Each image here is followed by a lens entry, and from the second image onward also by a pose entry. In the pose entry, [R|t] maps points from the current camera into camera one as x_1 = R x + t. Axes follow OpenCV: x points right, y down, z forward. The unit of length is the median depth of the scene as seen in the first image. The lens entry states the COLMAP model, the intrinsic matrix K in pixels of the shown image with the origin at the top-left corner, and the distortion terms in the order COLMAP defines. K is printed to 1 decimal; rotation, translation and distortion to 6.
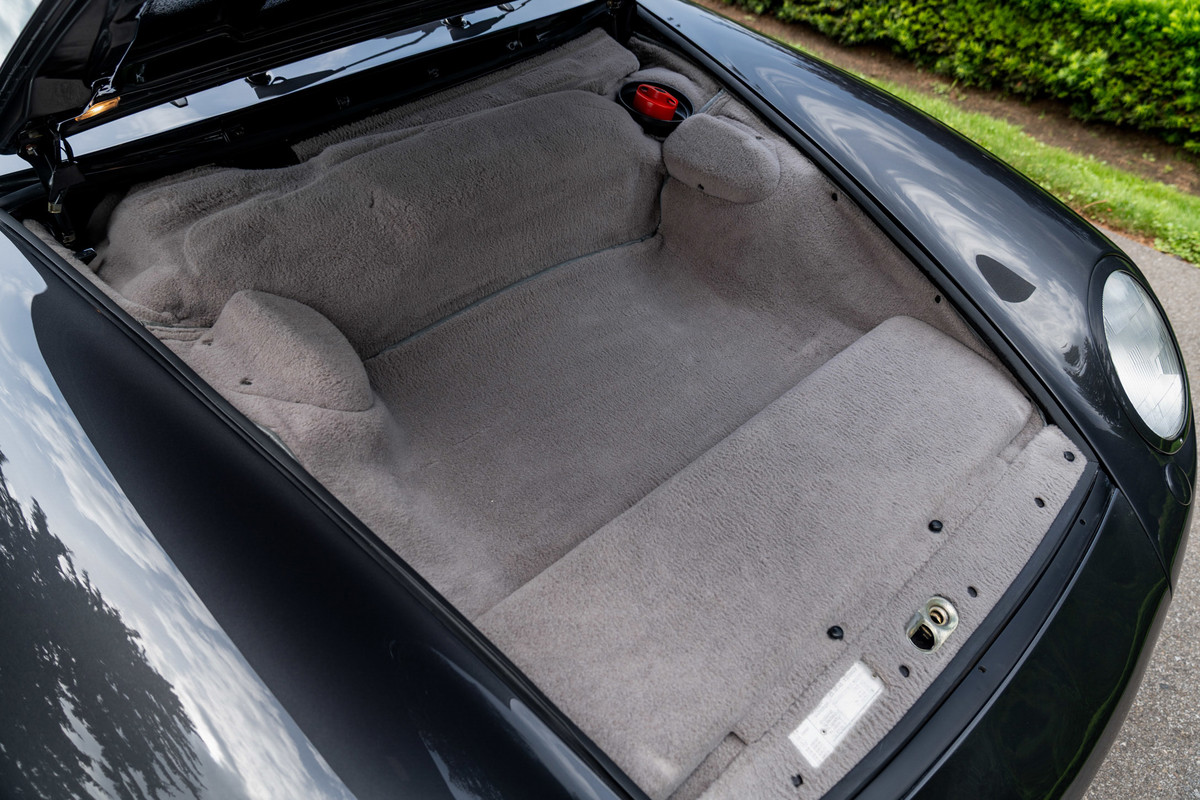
lens RADIAL K [[844.5, 0, 603.7], [0, 844.5, 390.4], [0, 0, 1]] dist [-0.010944, 0.000139]
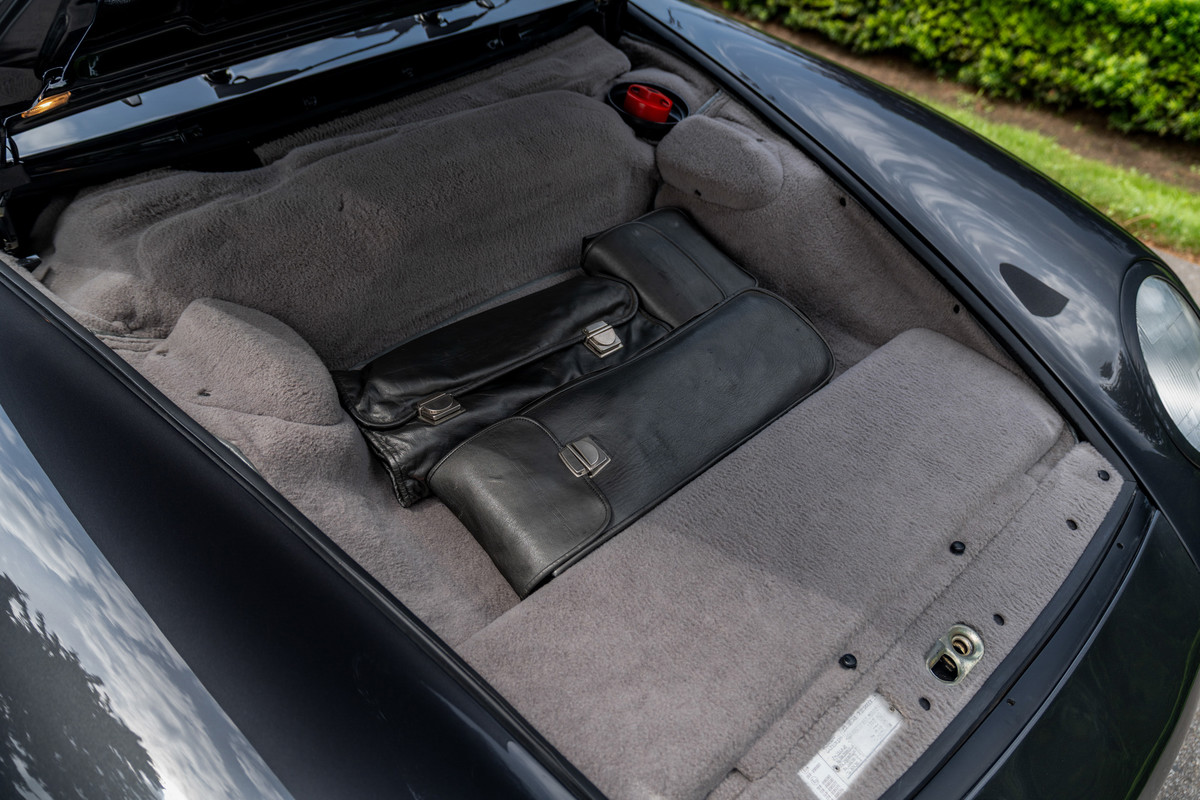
lens RADIAL K [[953.8, 0, 600.0], [0, 953.8, 400.0], [0, 0, 1]] dist [0.000984, 0.002003]
pose [[0.999967, -0.007793, 0.002207, 0.005349], [0.007892, 0.998736, -0.049640, 0.044320], [-0.001817, 0.049656, 0.998765, -0.036550]]
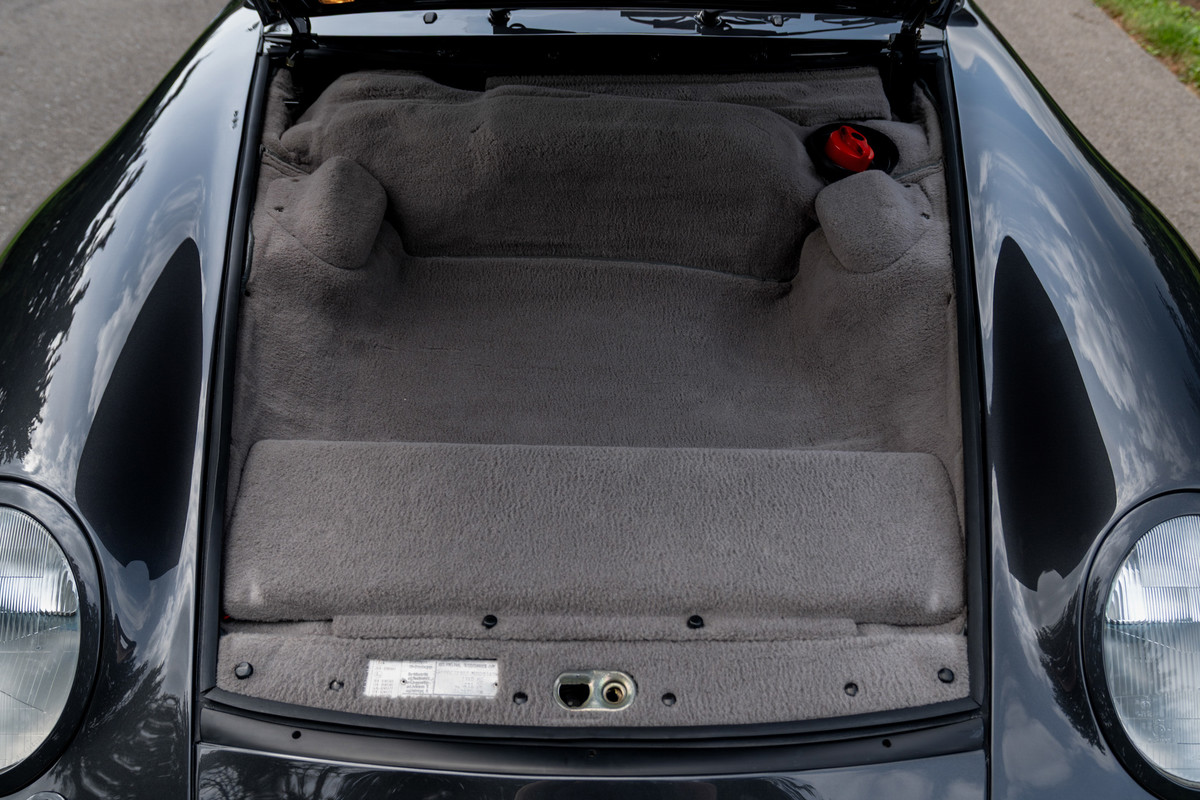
lens RADIAL K [[1056.1, 0, 612.7], [0, 1056.1, 391.5], [0, 0, 1]] dist [-0.001940, -0.009675]
pose [[0.727067, 0.395202, -0.561417, 0.780460], [-0.461933, 0.886538, 0.025838, -0.033443], [0.507929, 0.240551, 0.827130, 0.013421]]
